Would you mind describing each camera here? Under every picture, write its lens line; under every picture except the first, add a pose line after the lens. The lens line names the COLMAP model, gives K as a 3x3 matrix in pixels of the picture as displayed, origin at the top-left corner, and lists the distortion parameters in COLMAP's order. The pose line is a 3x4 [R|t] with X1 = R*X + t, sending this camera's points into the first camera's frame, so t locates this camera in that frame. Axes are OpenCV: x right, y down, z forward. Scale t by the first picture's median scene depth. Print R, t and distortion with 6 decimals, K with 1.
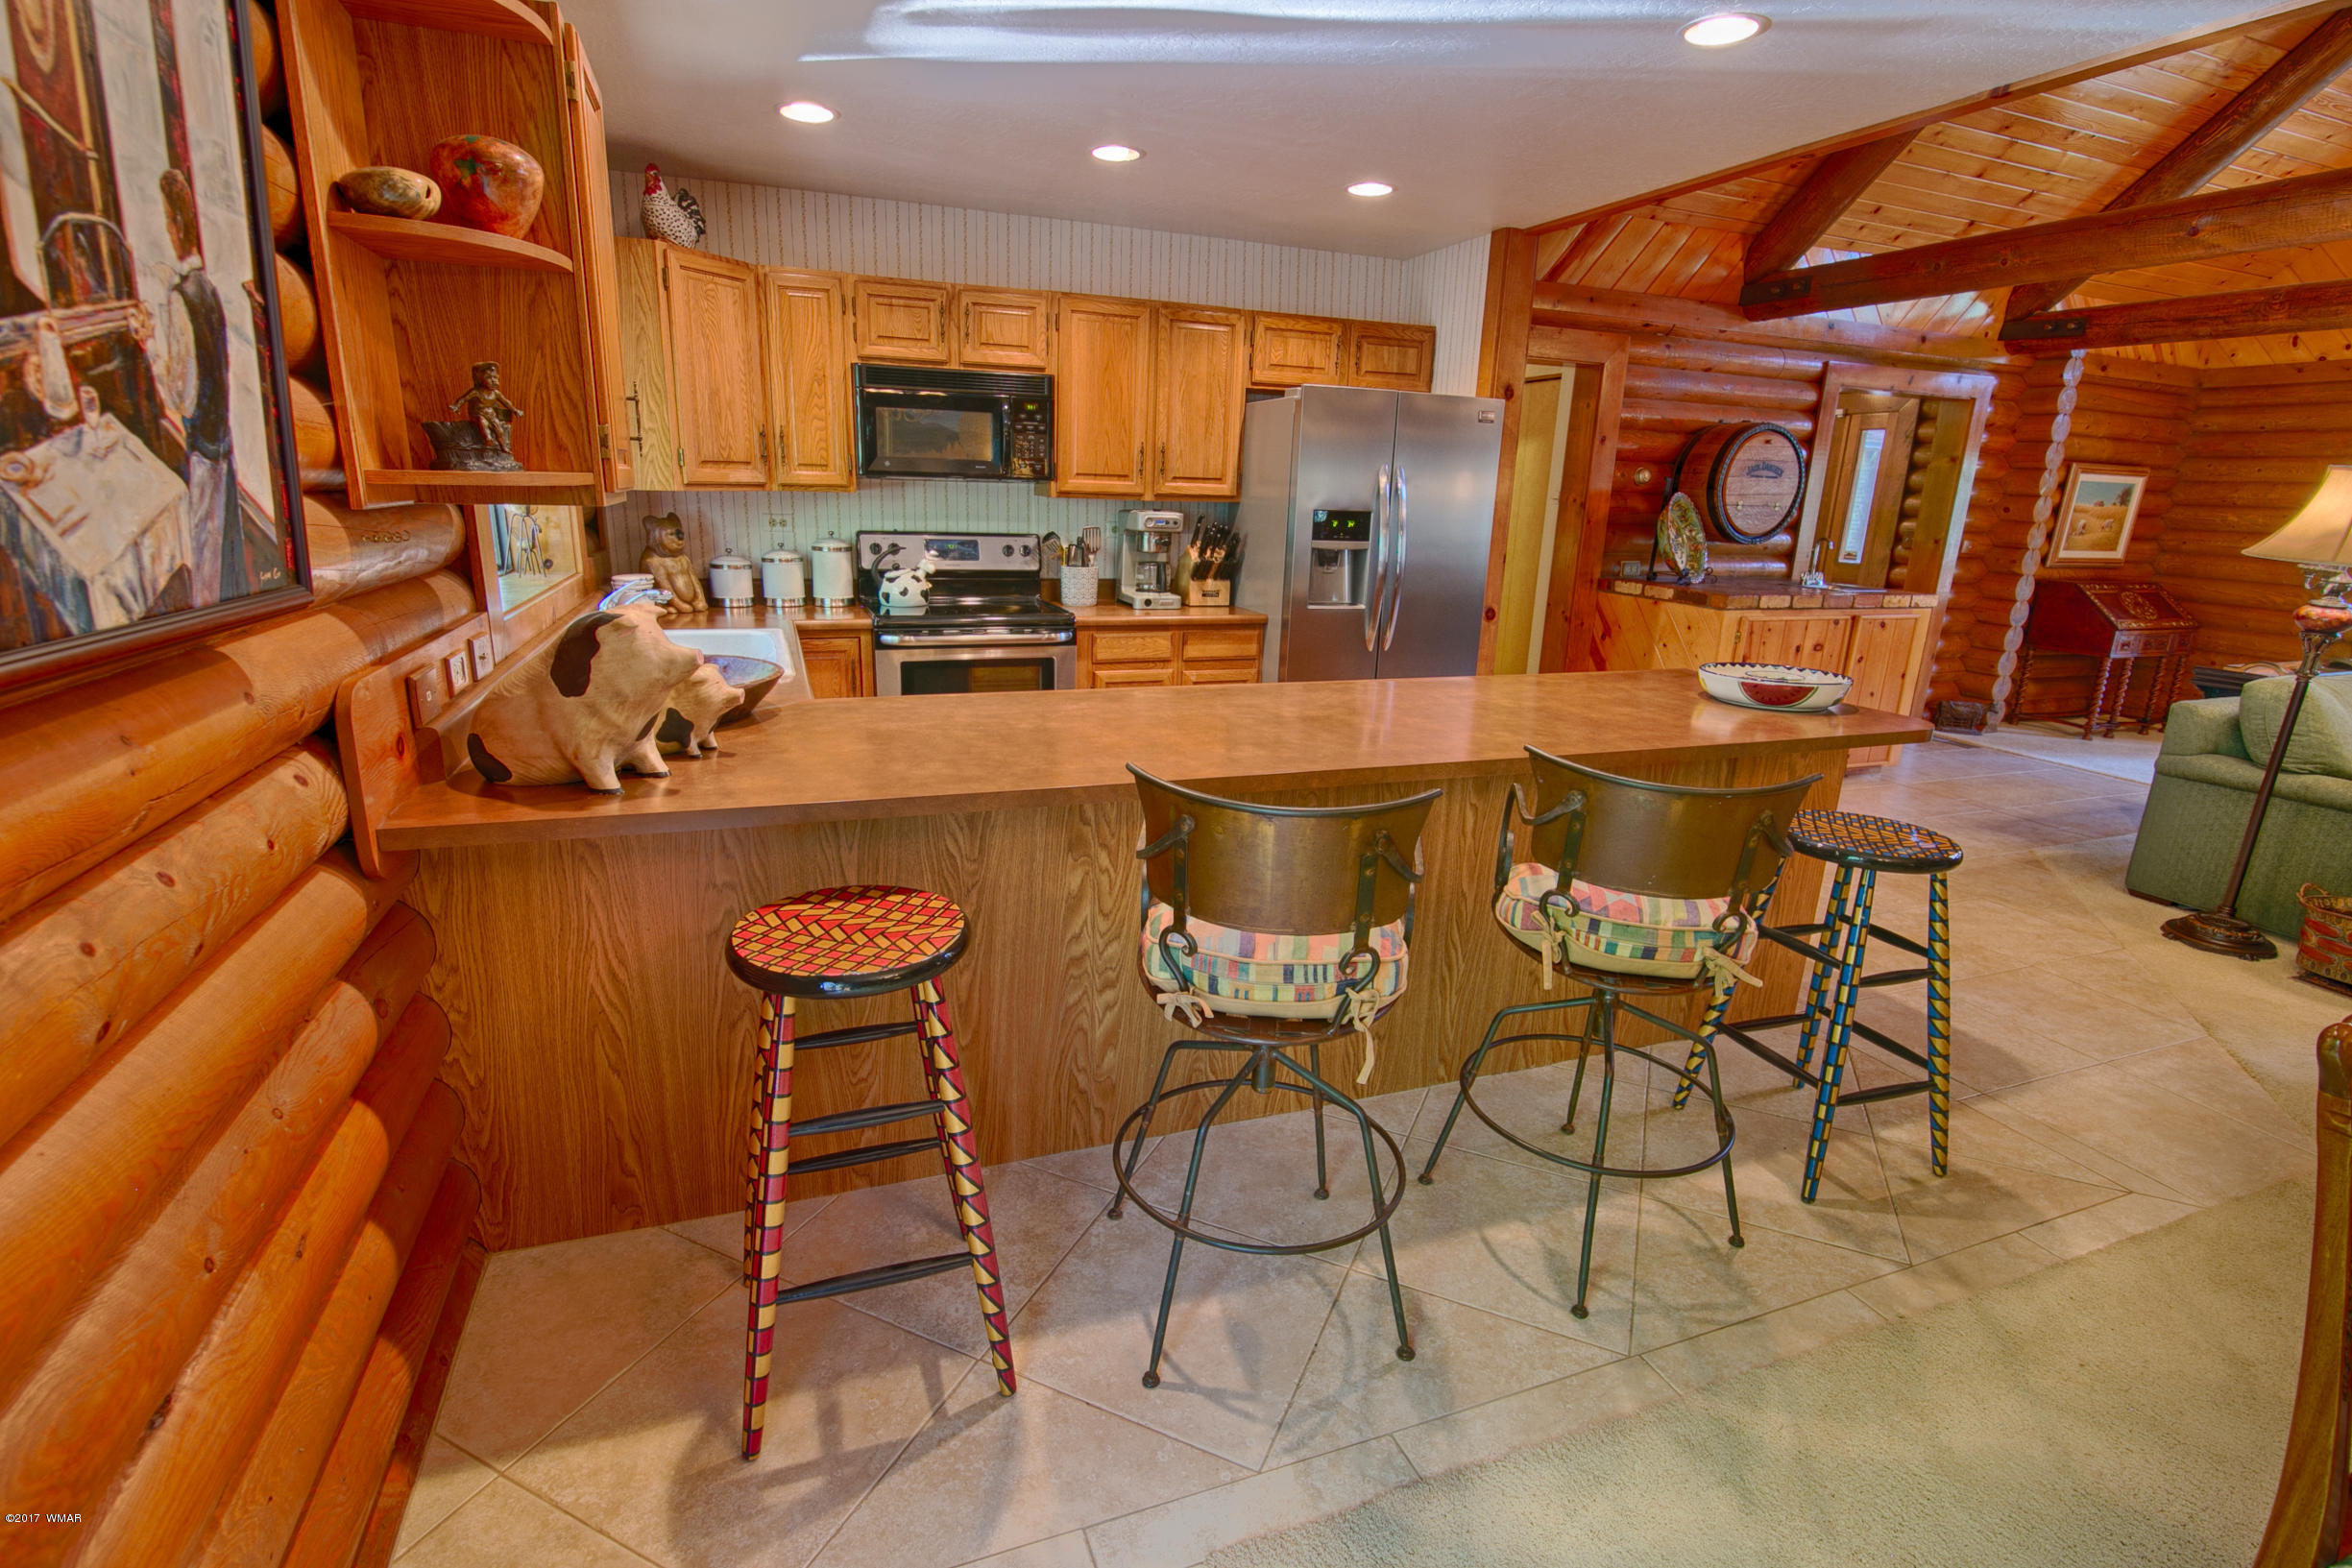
lens RADIAL K [[1089.1, 0, 1168.1], [0, 1089.1, 779.6], [0, 0, 1]] dist [-0.017321, 0.001723]
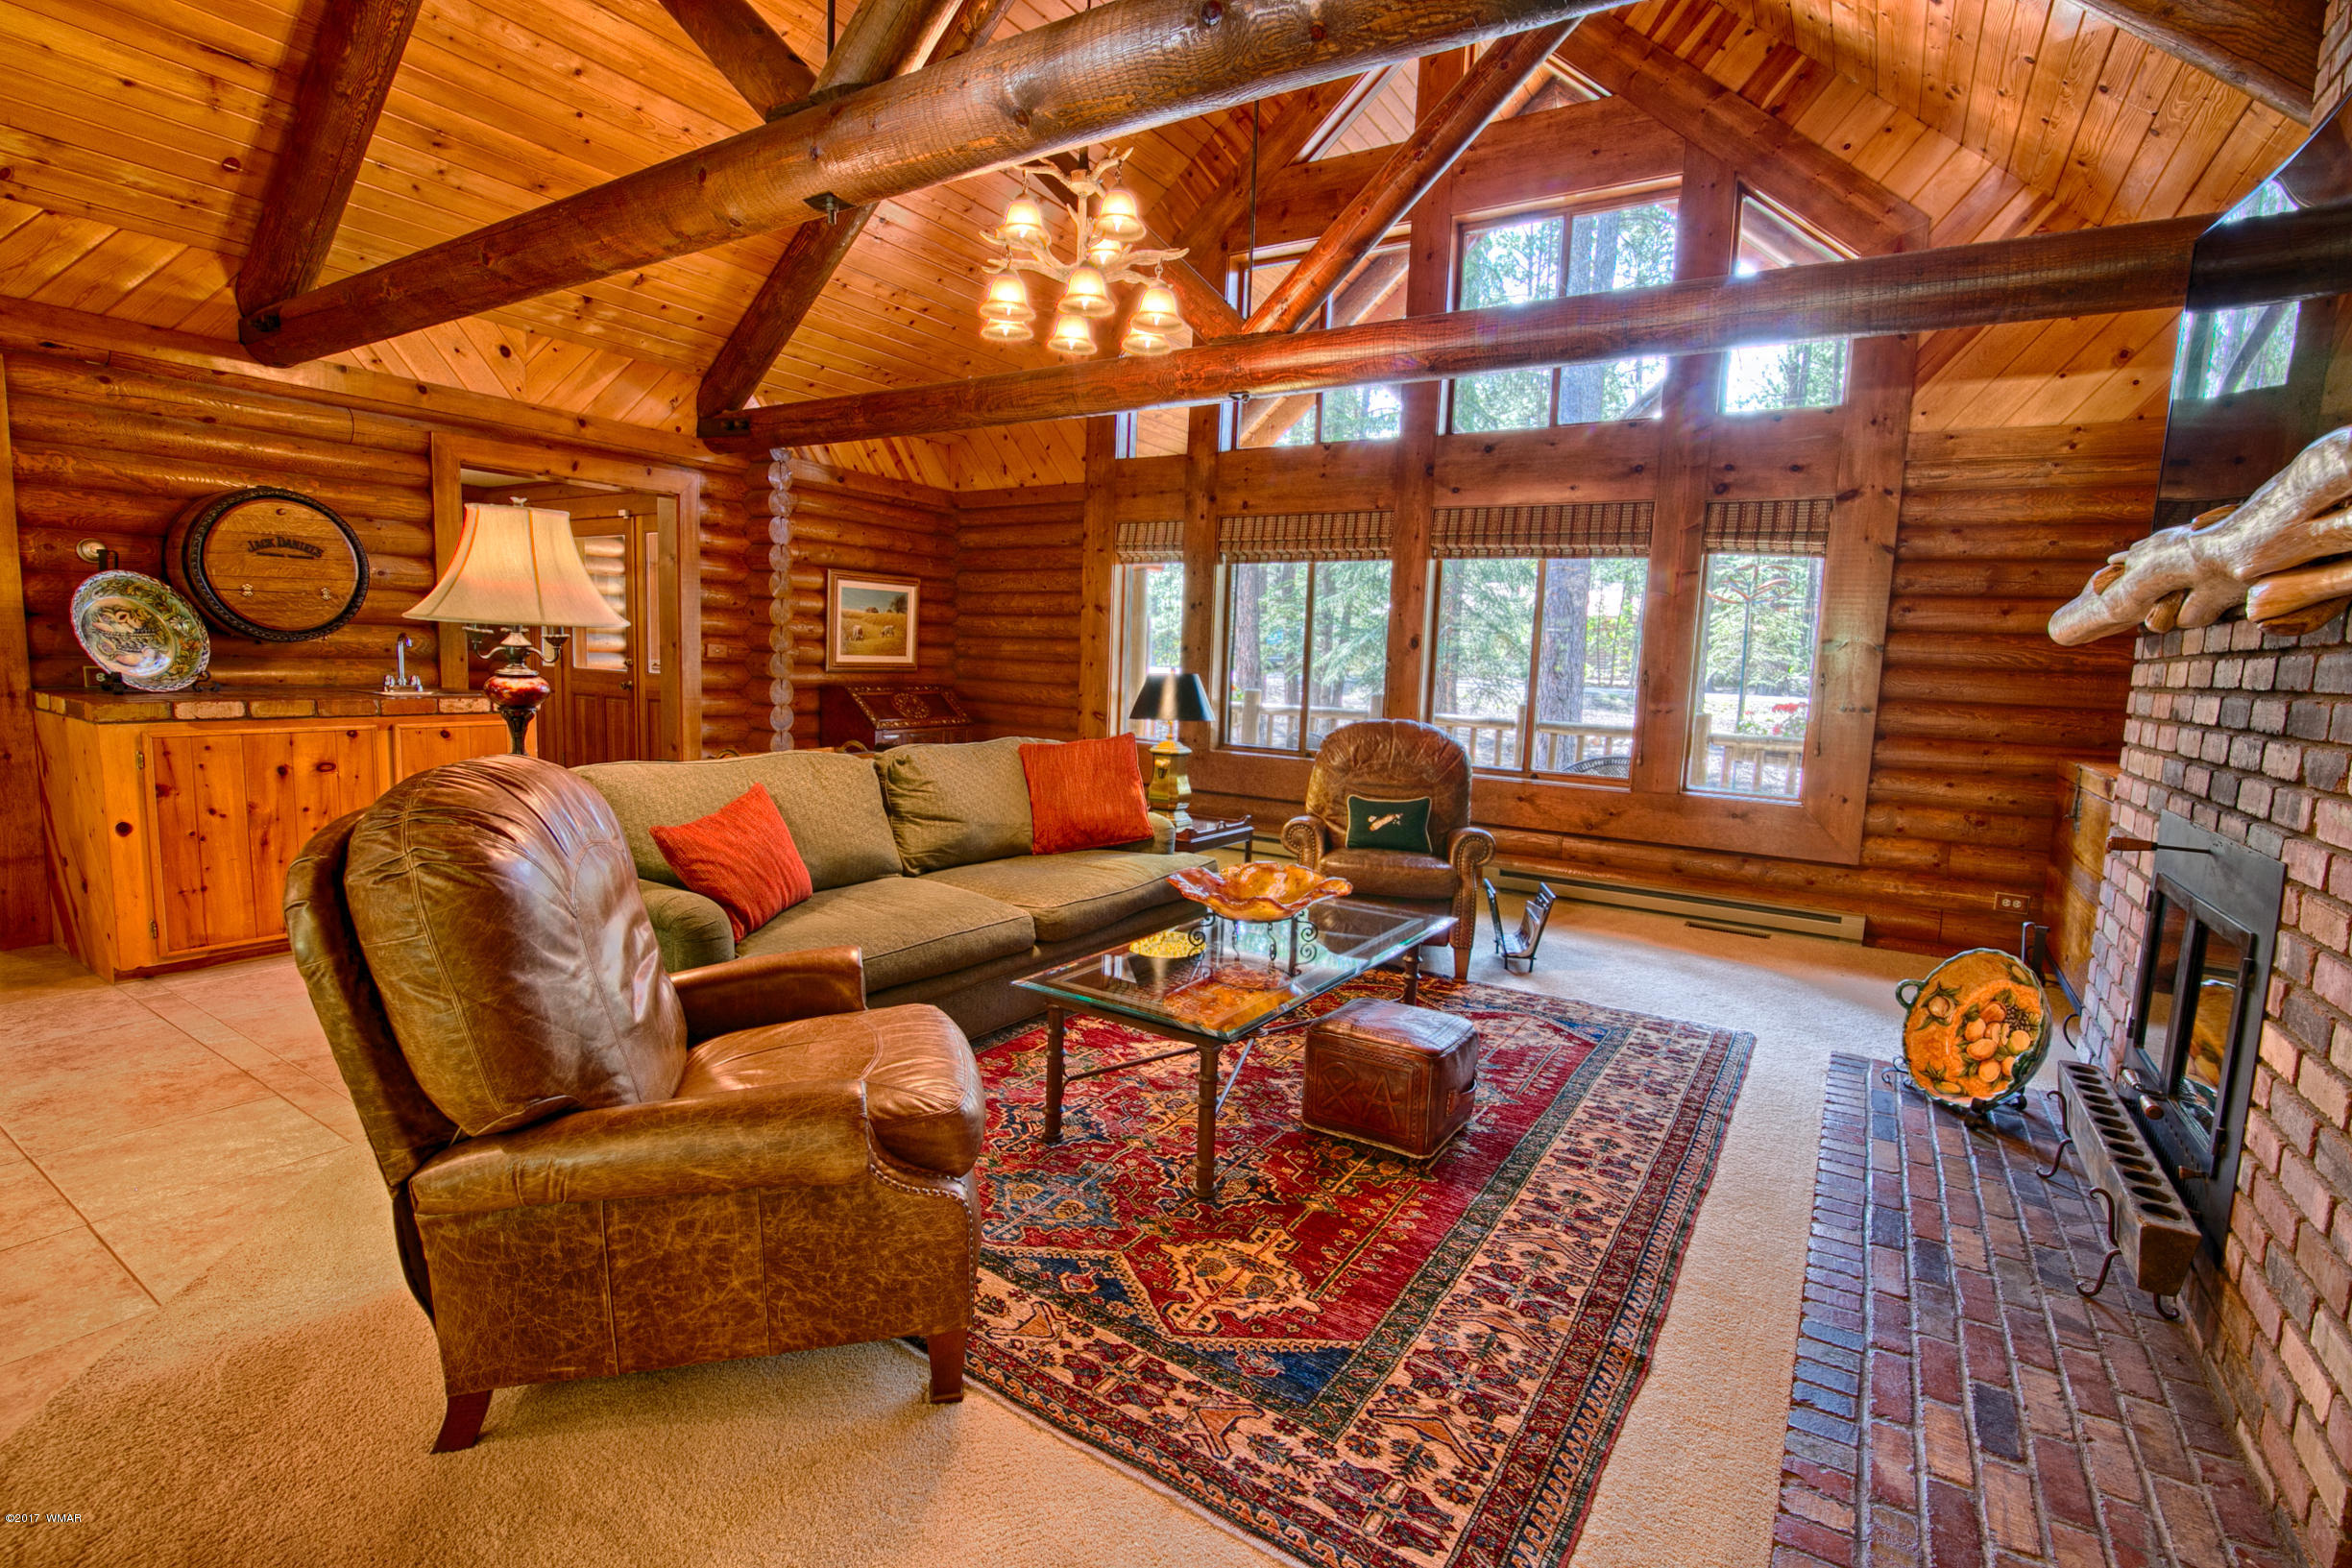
lens RADIAL K [[1089.1, 0, 1163.6], [0, 1089.1, 787.3], [0, 0, 1]] dist [-0.017321, 0.001723]
pose [[0.809548, -0.074075, 0.582362, 0.499244], [0.143423, 0.986903, -0.073842, 0.027791], [-0.569265, 0.143302, 0.809569, 0.027350]]
